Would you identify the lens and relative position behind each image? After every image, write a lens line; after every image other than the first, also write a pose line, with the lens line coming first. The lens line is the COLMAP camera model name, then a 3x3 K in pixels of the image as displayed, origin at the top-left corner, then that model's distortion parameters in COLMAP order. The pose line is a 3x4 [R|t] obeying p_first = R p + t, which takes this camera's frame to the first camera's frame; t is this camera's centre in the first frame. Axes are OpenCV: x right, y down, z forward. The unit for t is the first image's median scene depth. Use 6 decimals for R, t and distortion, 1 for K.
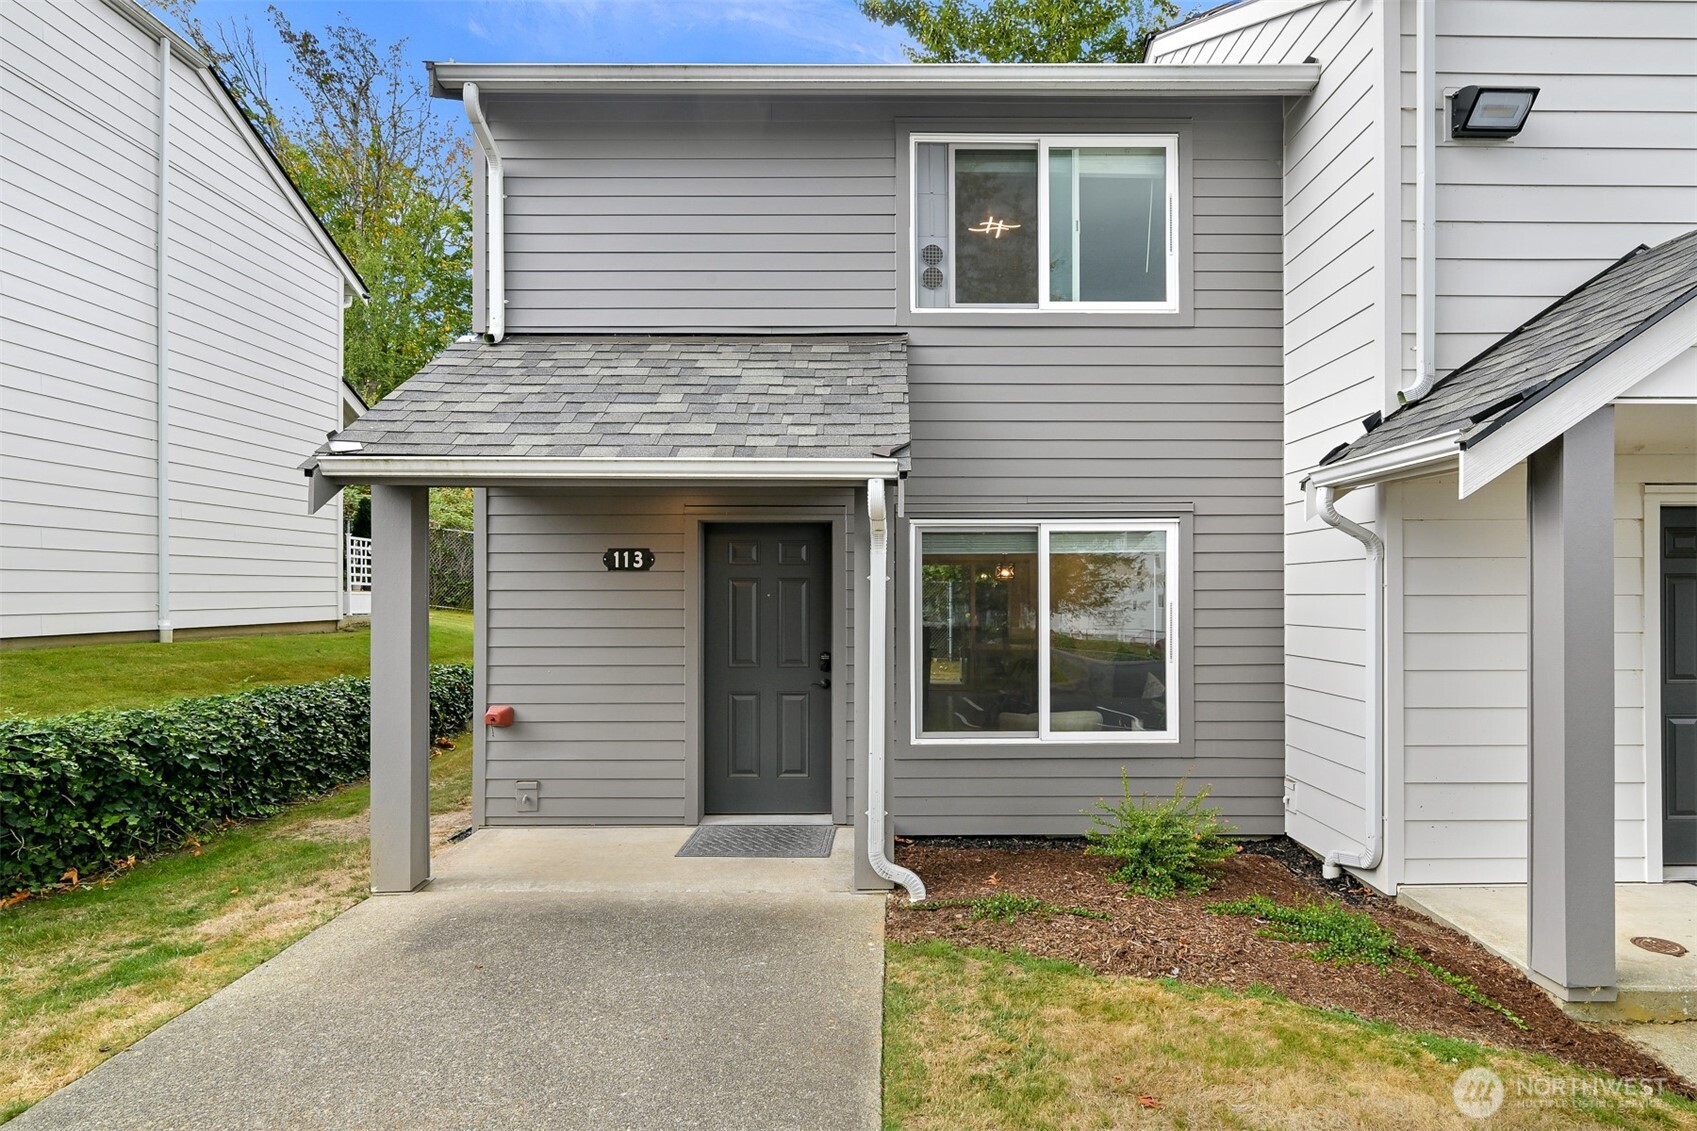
lens RADIAL K [[880.0, 0, 875.0], [0, 880.0, 587.8], [0, 0, 1]] dist [-0.000690, 0.000215]
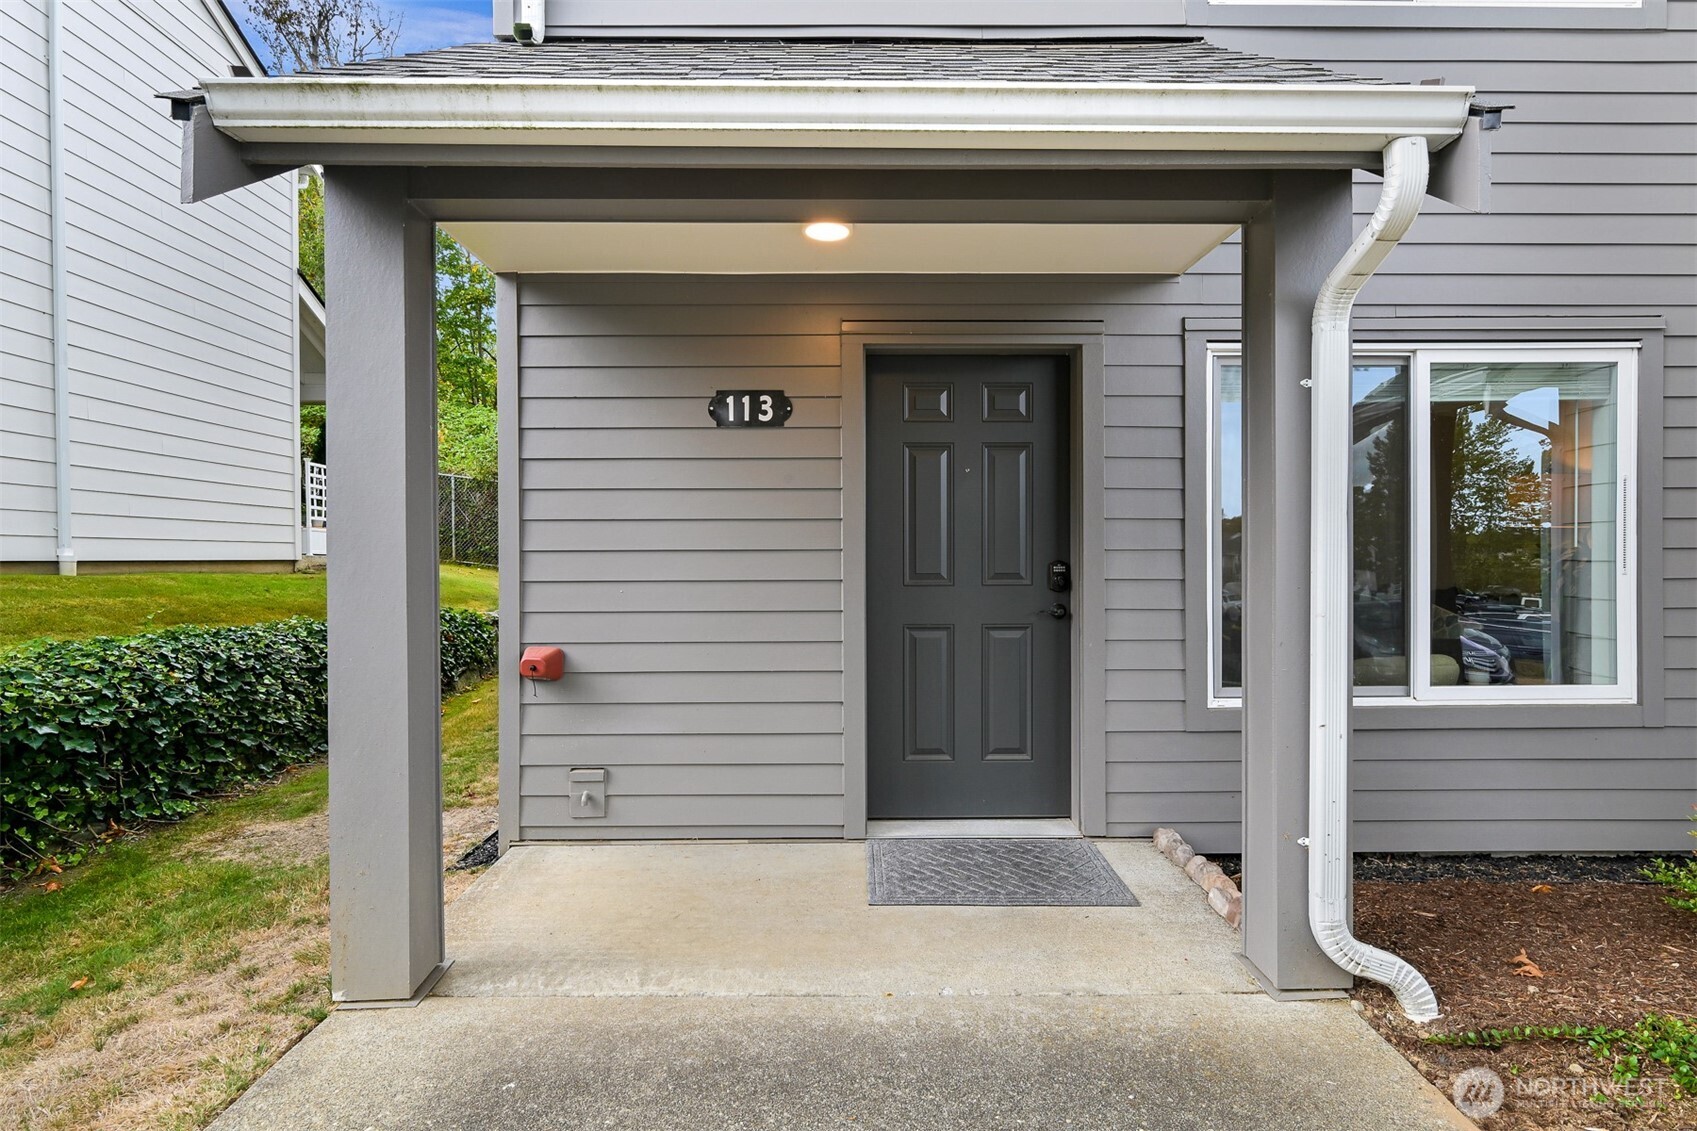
lens RADIAL K [[880.0, 0, 848.1], [0, 880.0, 565.0], [0, 0, 1]] dist [-0.000690, 0.000215]
pose [[0.999981, -0.001871, 0.005914, -0.214745], [0.001773, 0.999861, 0.016571, 0.066821], [-0.005944, -0.016560, 0.999845, 0.382539]]
